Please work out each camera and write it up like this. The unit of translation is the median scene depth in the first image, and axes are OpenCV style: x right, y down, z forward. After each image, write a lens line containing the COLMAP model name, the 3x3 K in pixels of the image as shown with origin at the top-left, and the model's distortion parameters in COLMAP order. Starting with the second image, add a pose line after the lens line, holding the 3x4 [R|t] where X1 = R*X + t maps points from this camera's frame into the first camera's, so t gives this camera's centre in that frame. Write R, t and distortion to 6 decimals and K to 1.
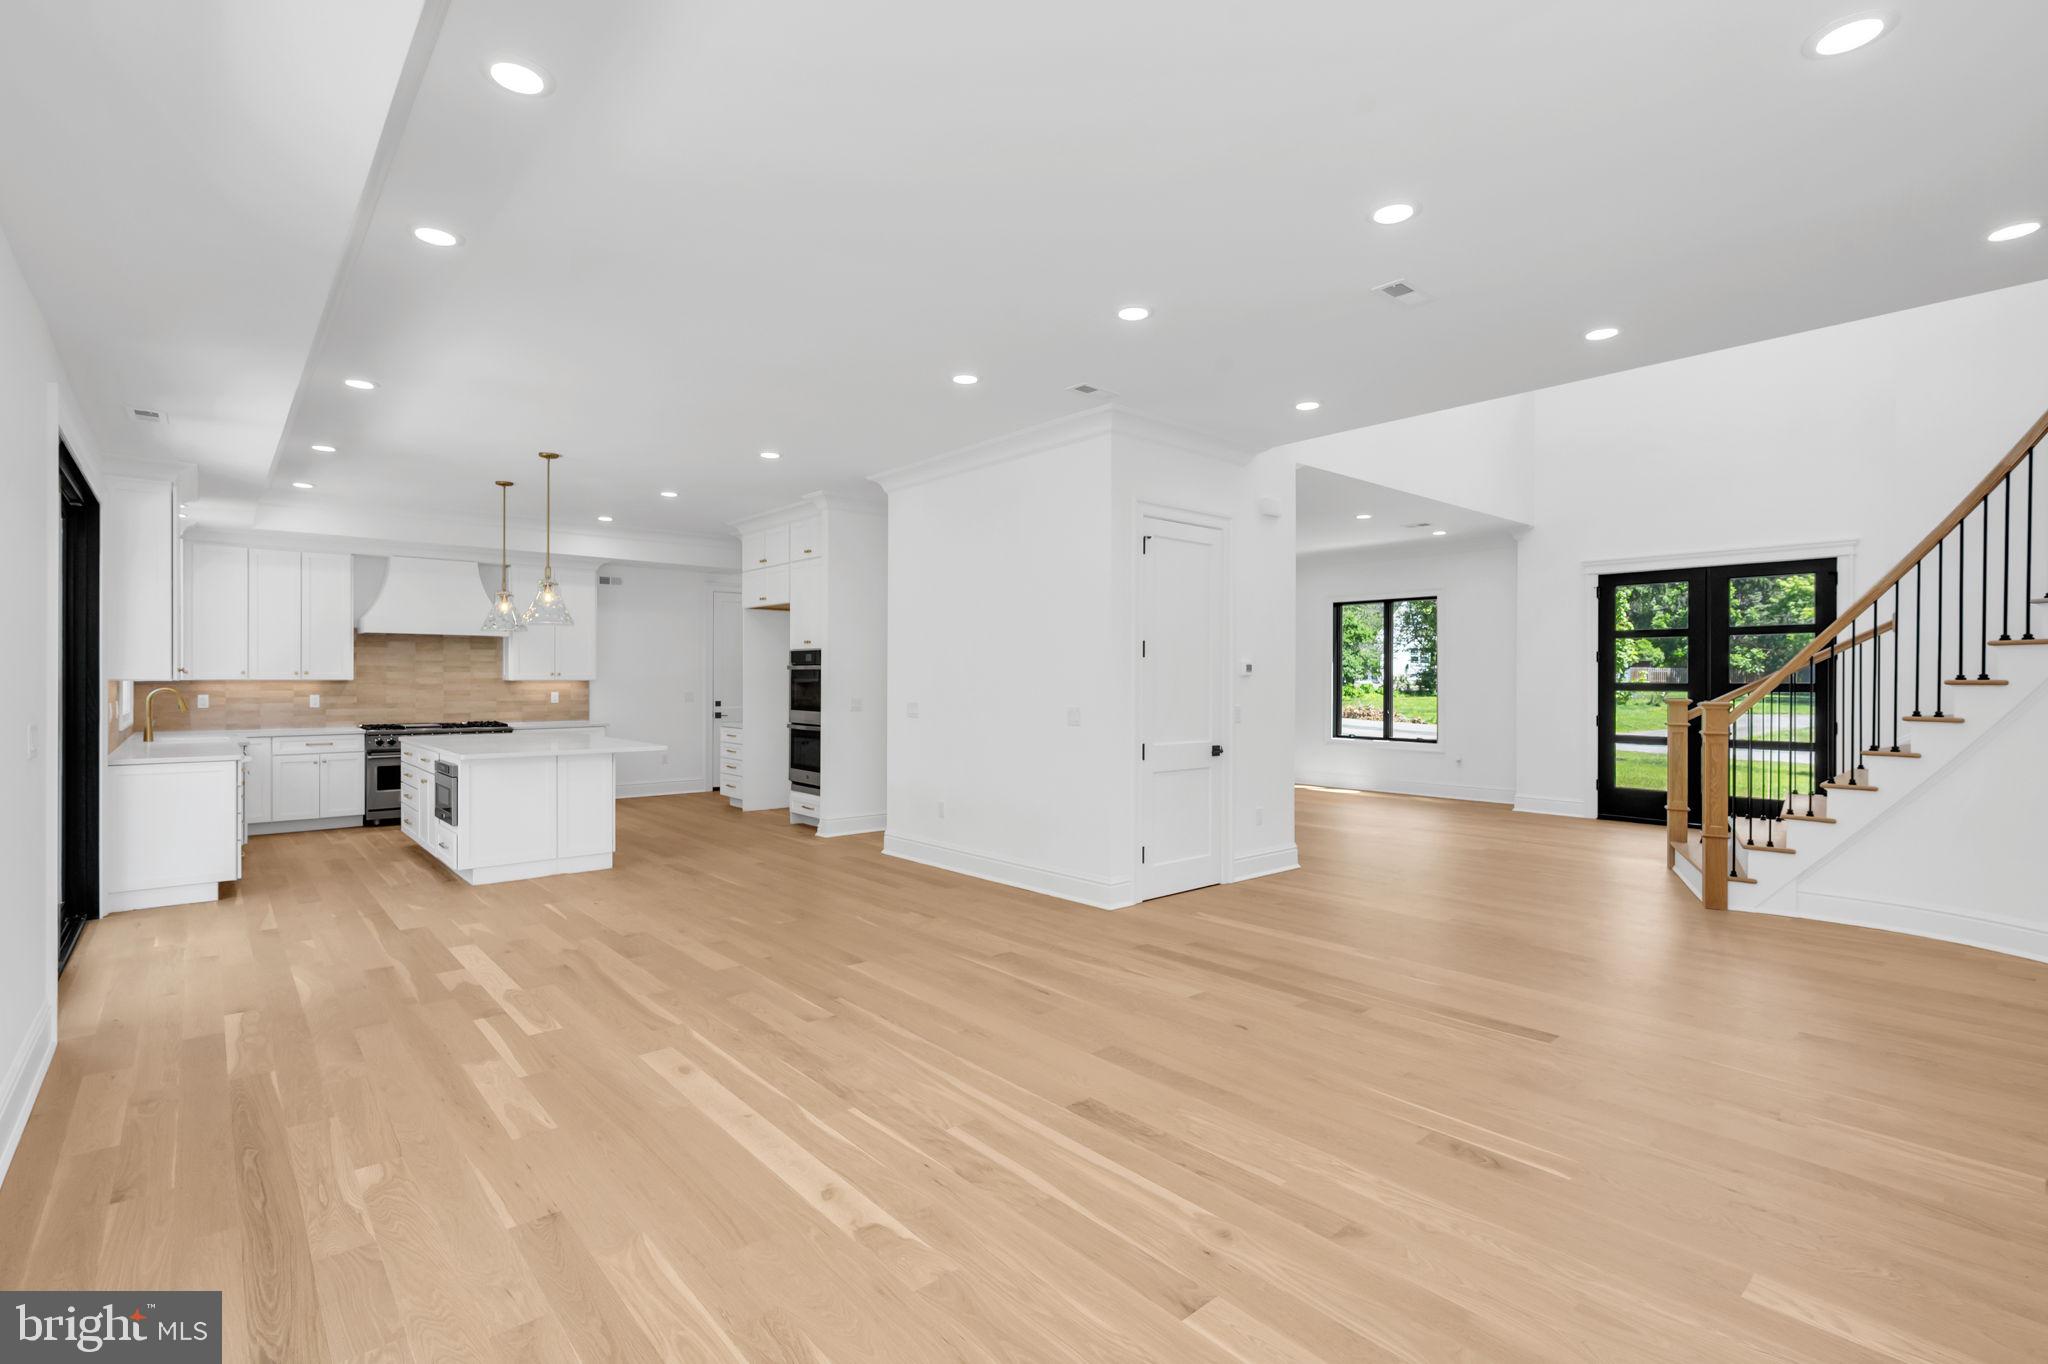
lens RADIAL K [[939.3, 0, 1024.0], [0, 939.3, 682.0], [0, 0, 1]] dist [0.001437, 0.000158]
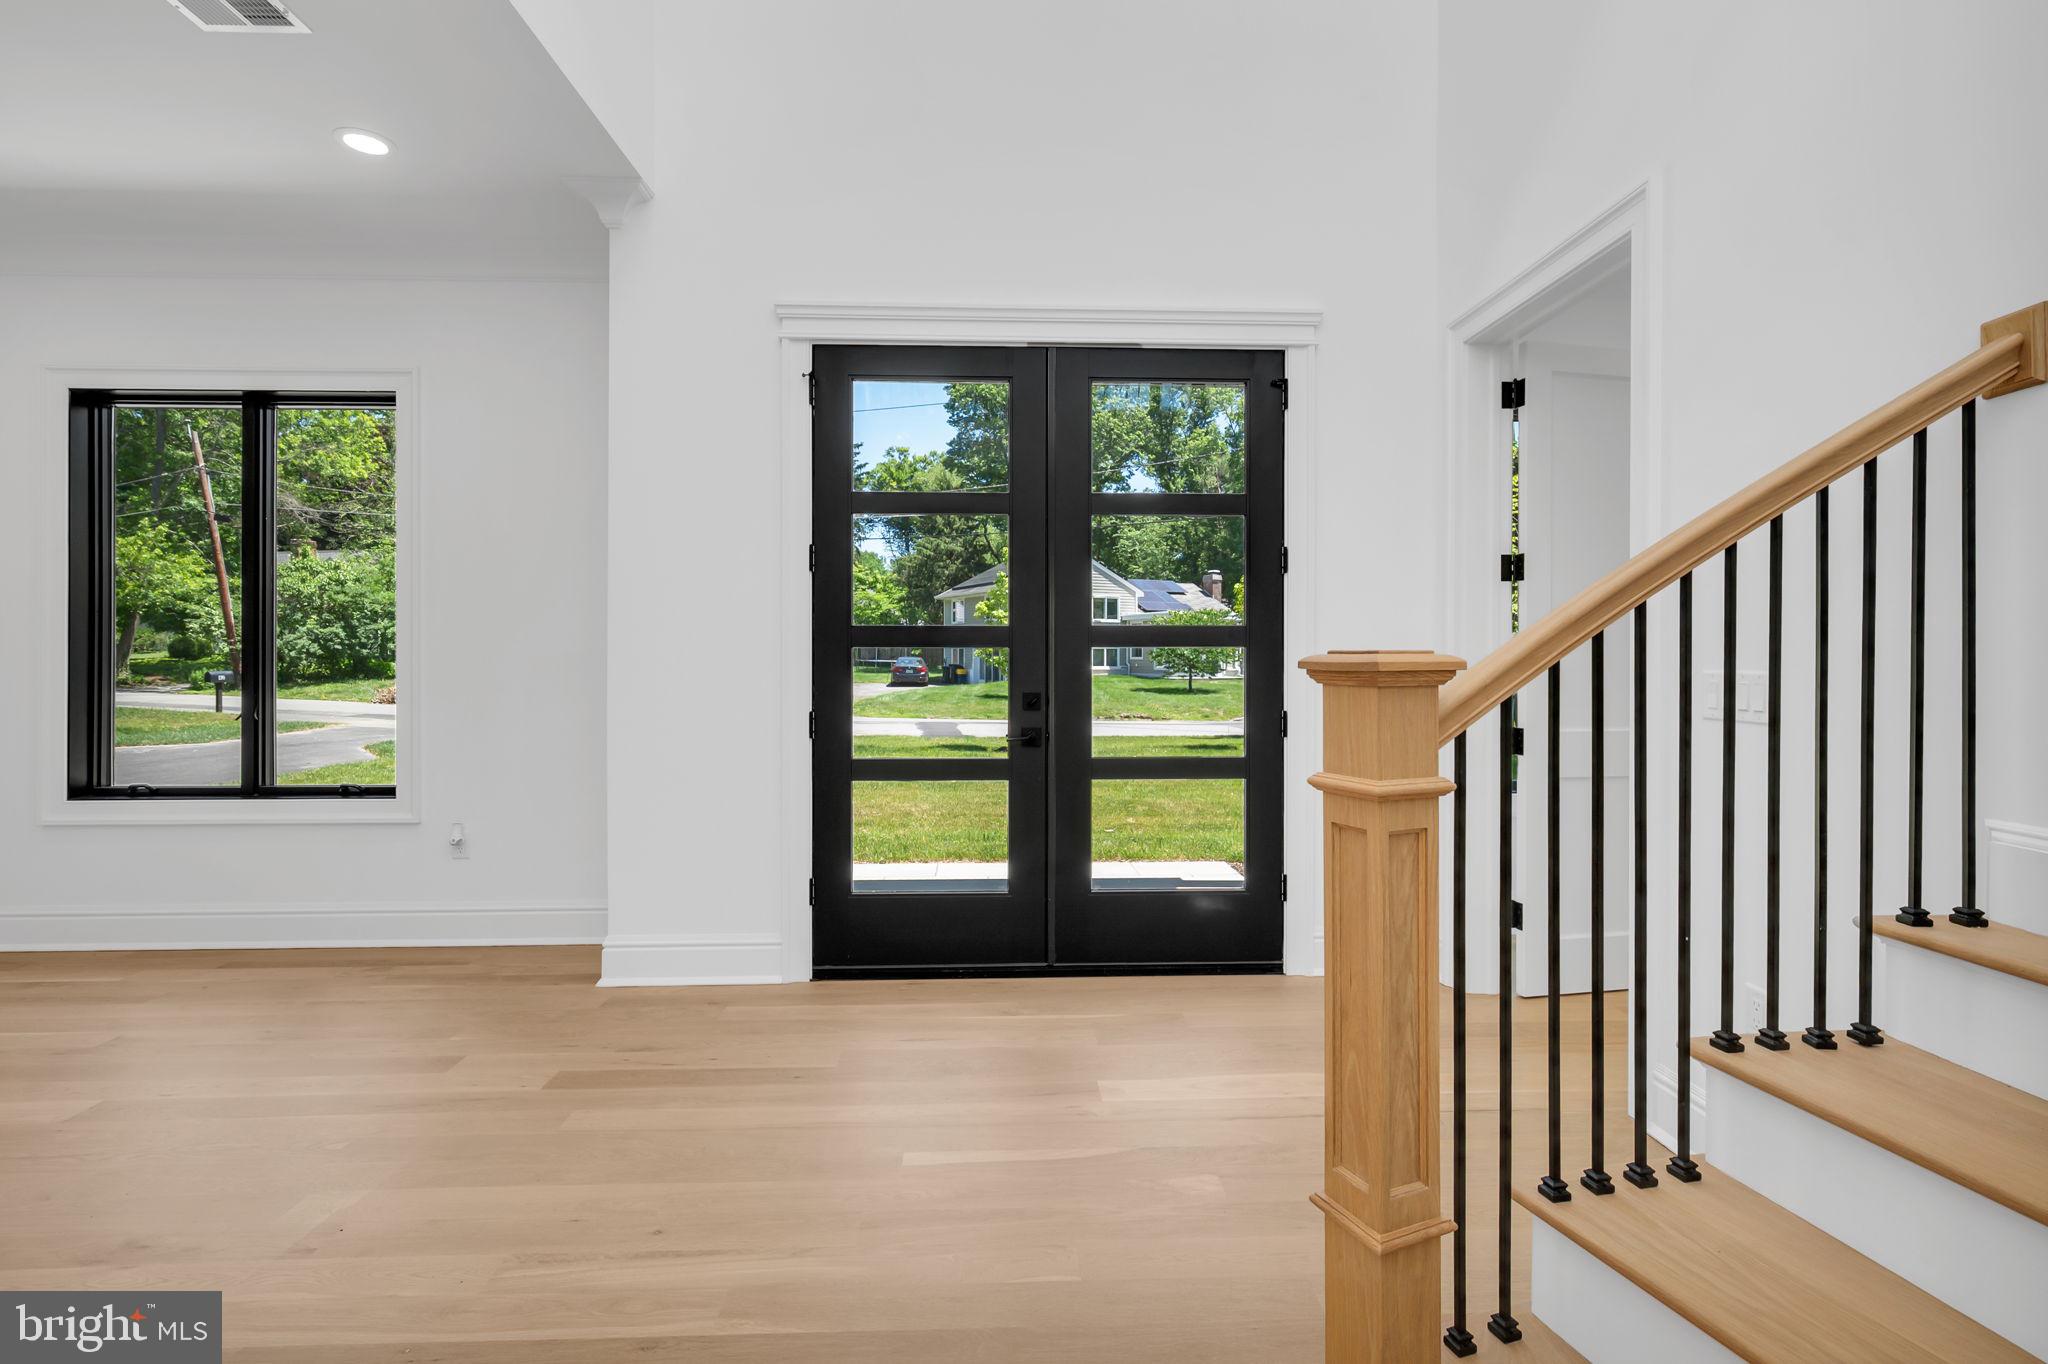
lens RADIAL K [[963.8, 0, 998.9], [0, 963.8, 647.3], [0, 0, 1]] dist [-0.002353, -0.000343]
pose [[0.631755, -0.001387, 0.775167, 0.354981], [0.000577, 0.999999, 0.001319, 0.009271], [-0.775168, -0.000386, 0.631755, 0.694013]]
